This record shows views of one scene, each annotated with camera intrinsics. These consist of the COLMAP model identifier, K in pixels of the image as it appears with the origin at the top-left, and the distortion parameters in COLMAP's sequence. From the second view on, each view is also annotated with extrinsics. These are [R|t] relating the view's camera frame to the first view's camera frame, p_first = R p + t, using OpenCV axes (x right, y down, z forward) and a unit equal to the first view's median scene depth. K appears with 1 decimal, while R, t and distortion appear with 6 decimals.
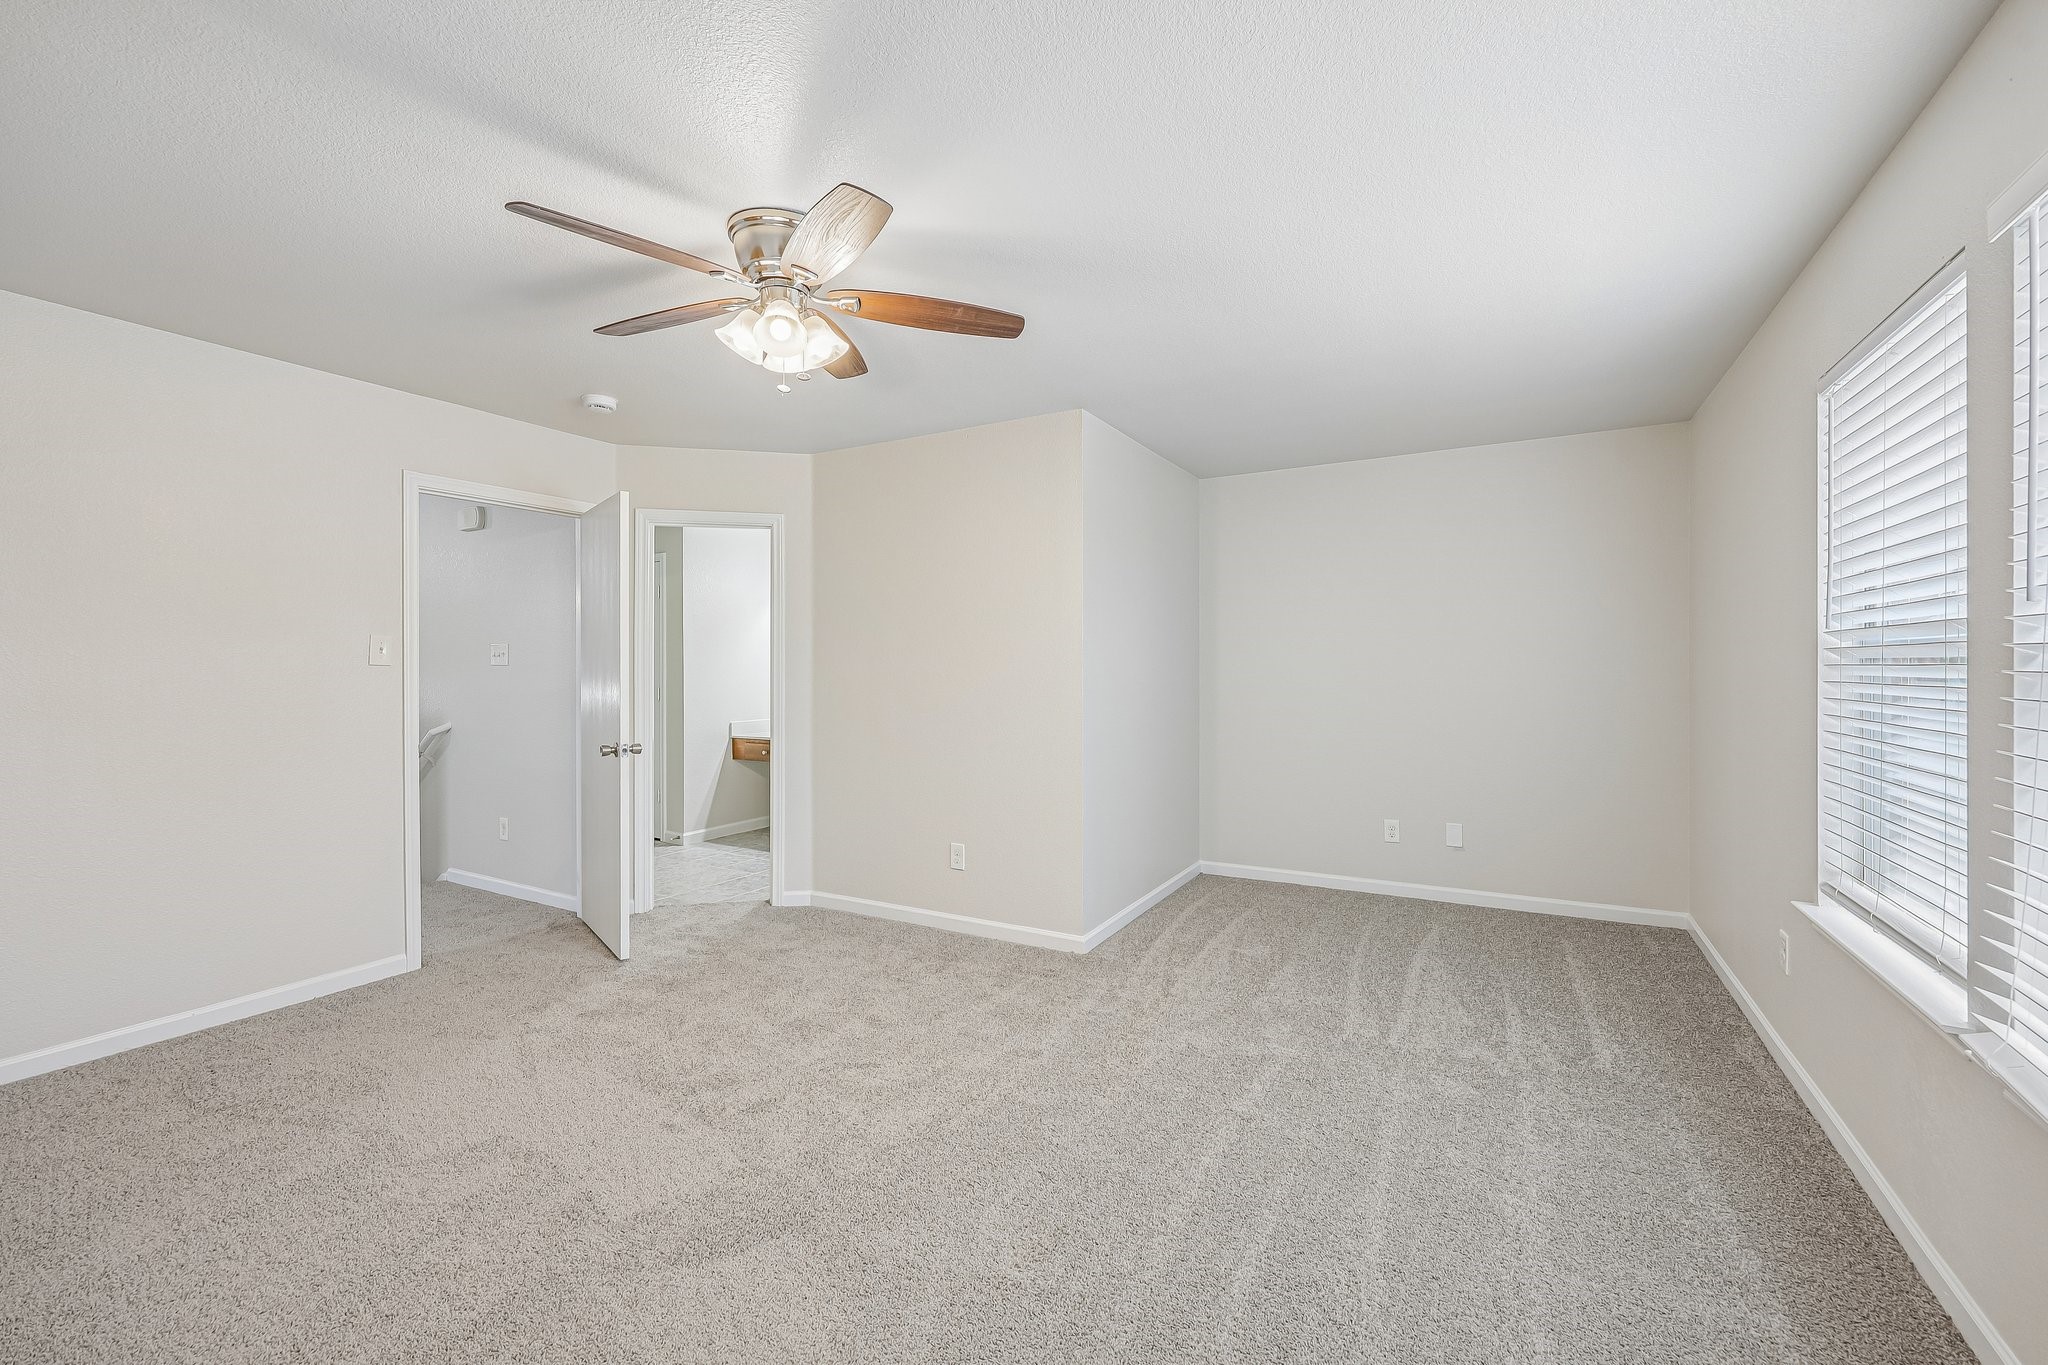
lens RADIAL K [[844.3, 0, 1029.9], [0, 844.3, 673.5], [0, 0, 1]] dist [-0.001605, 0.000801]
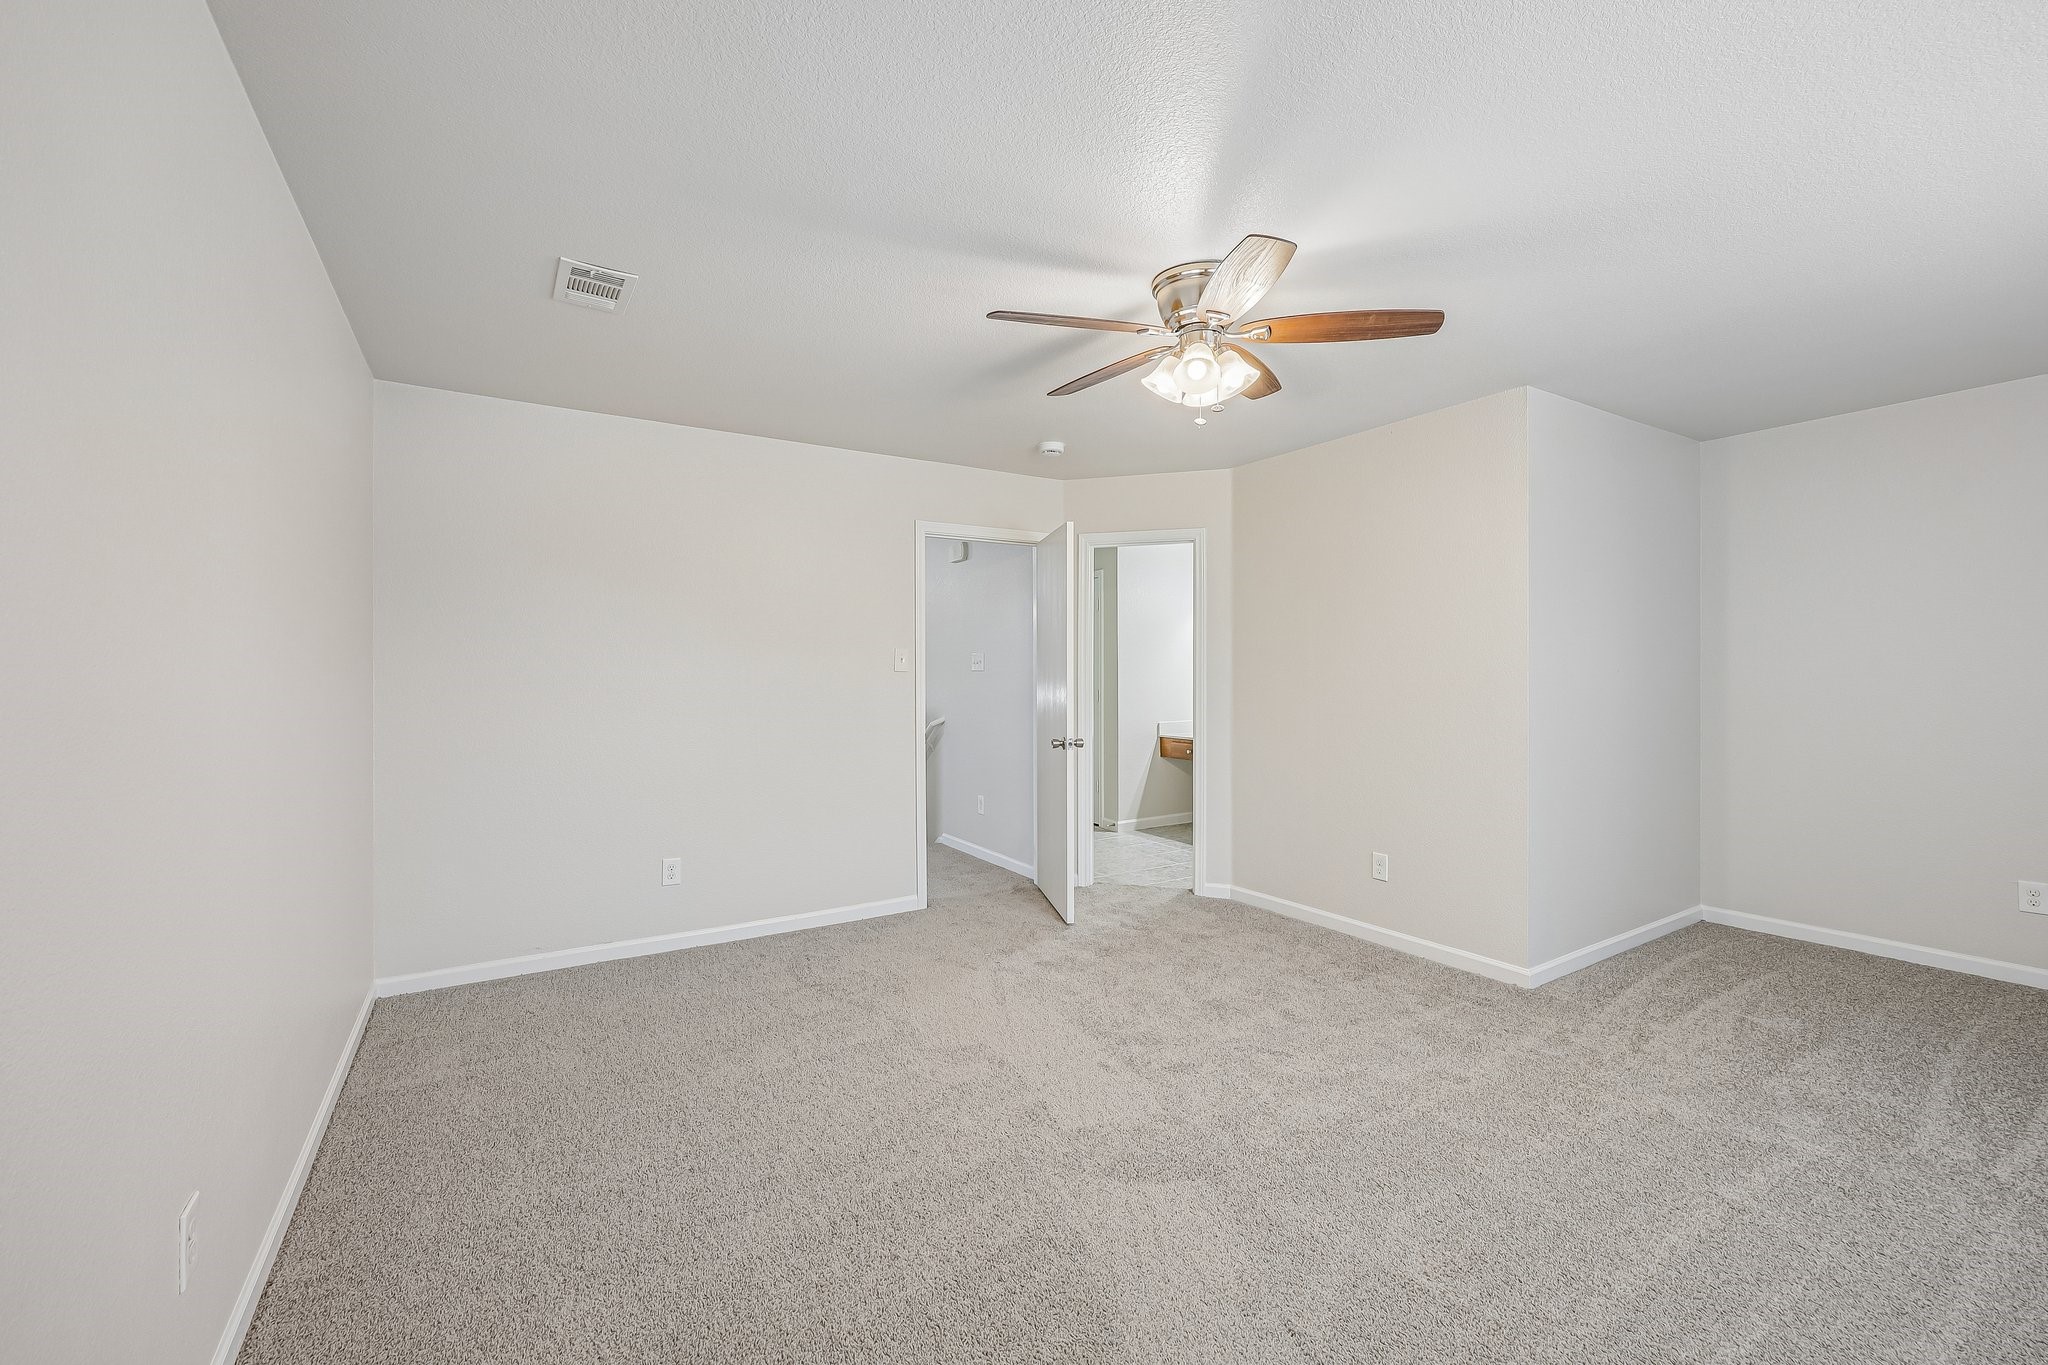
lens RADIAL K [[844.3, 0, 1029.9], [0, 844.3, 673.5], [0, 0, 1]] dist [-0.001605, 0.000801]
pose [[0.880022, -0.001615, -0.474931, 0.028712], [0.000051, 0.999995, -0.003306, -0.002829], [0.474934, 0.002885, 0.880017, -0.061771]]
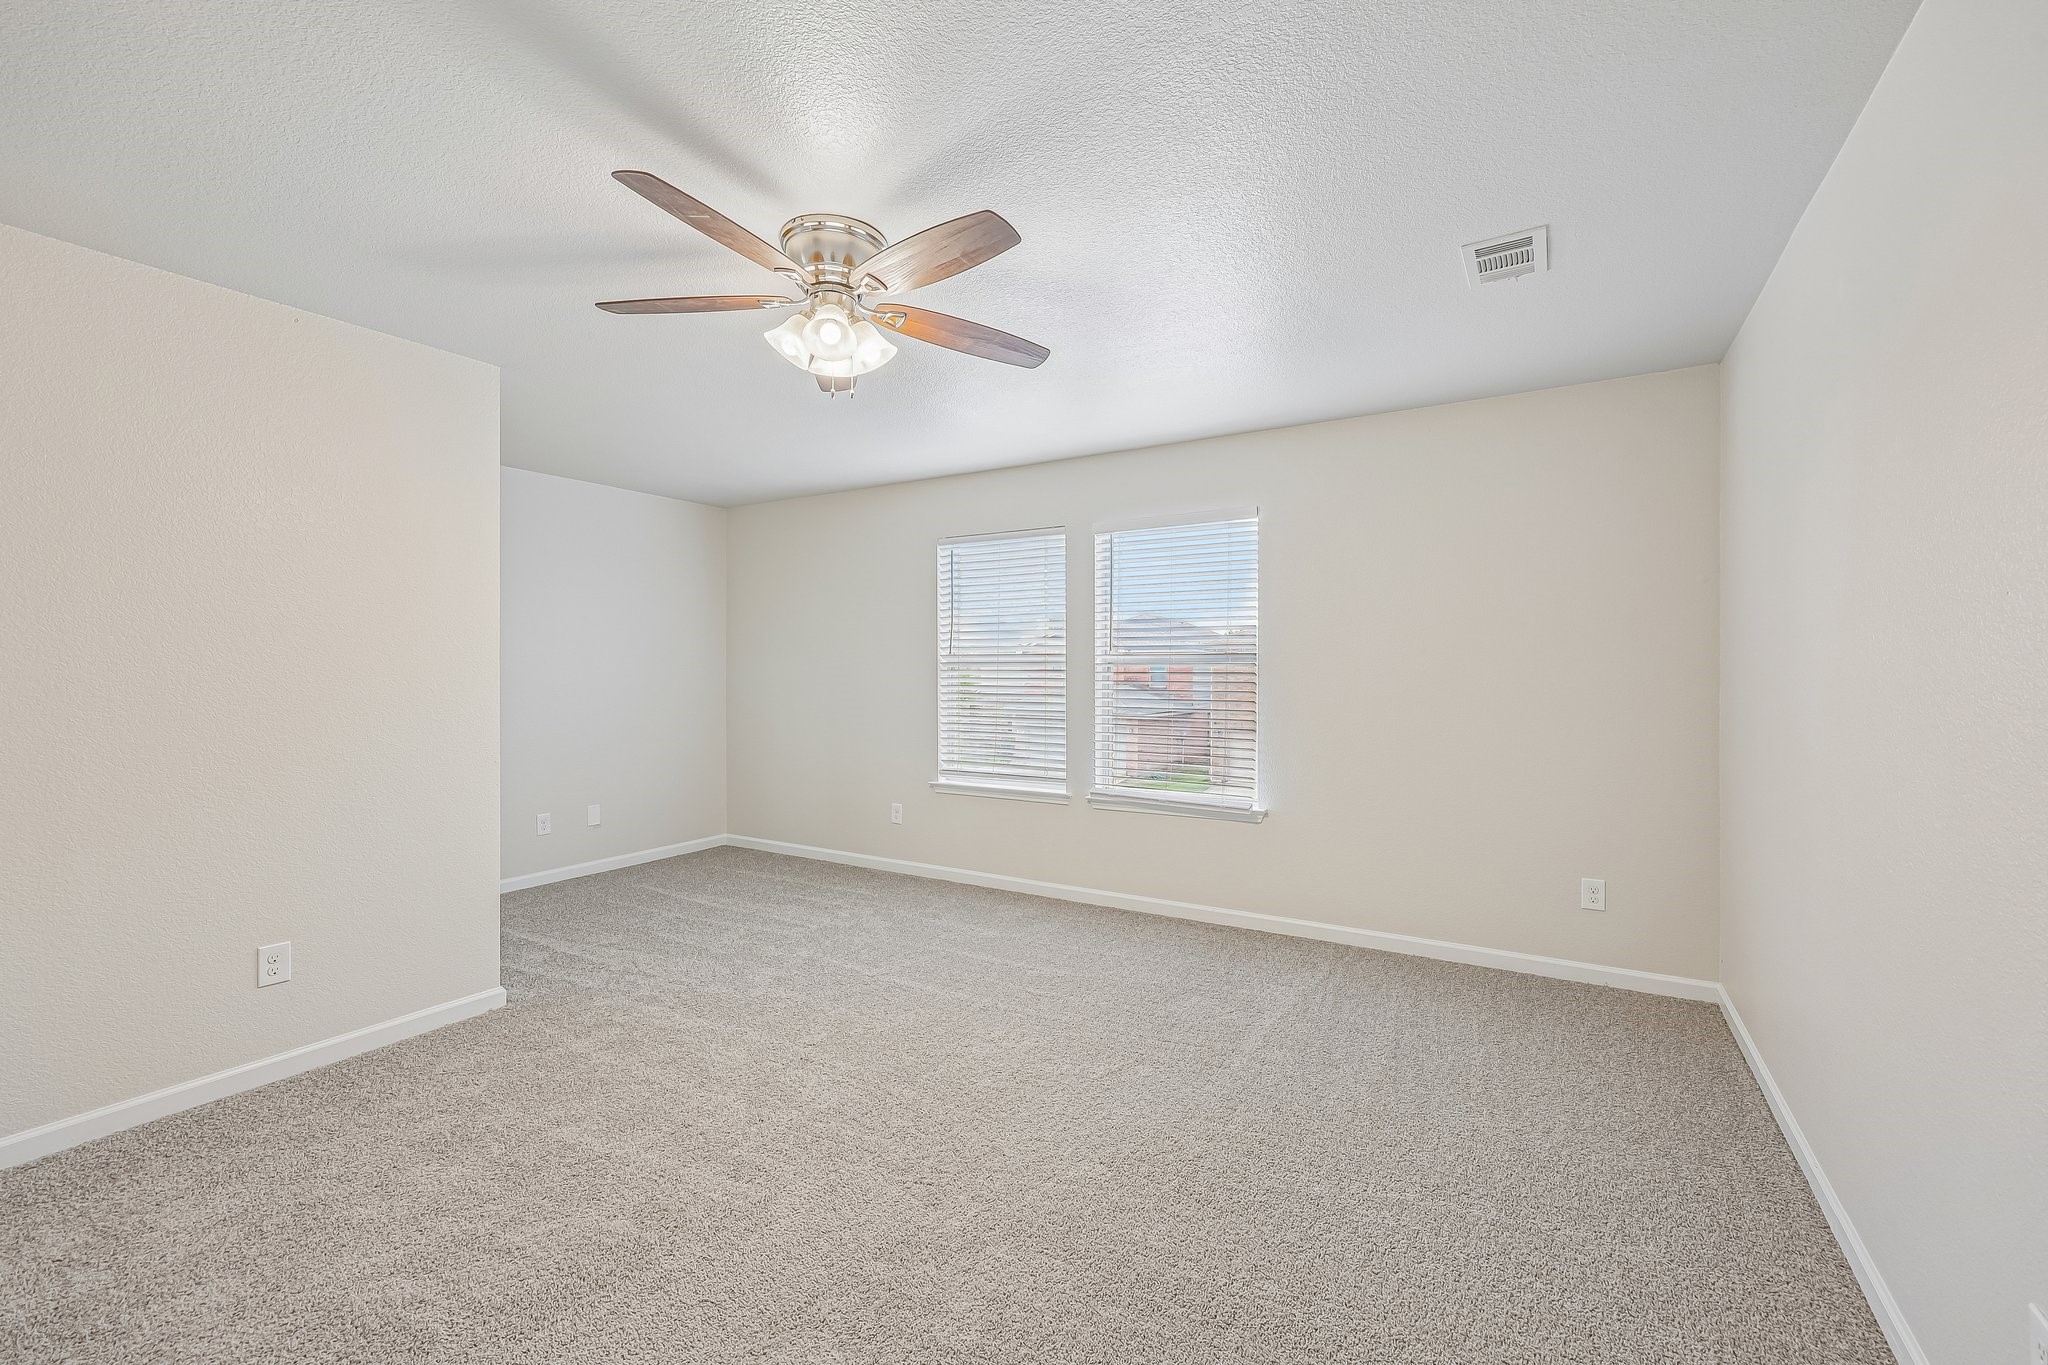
lens RADIAL K [[844.3, 0, 1029.9], [0, 844.3, 673.5], [0, 0, 1]] dist [-0.001605, 0.000801]
pose [[0.039097, -0.005280, 0.999221, -0.971990], [0.006305, 0.999967, 0.005037, -0.010647], [-0.999216, 0.006103, 0.039129, 0.534198]]
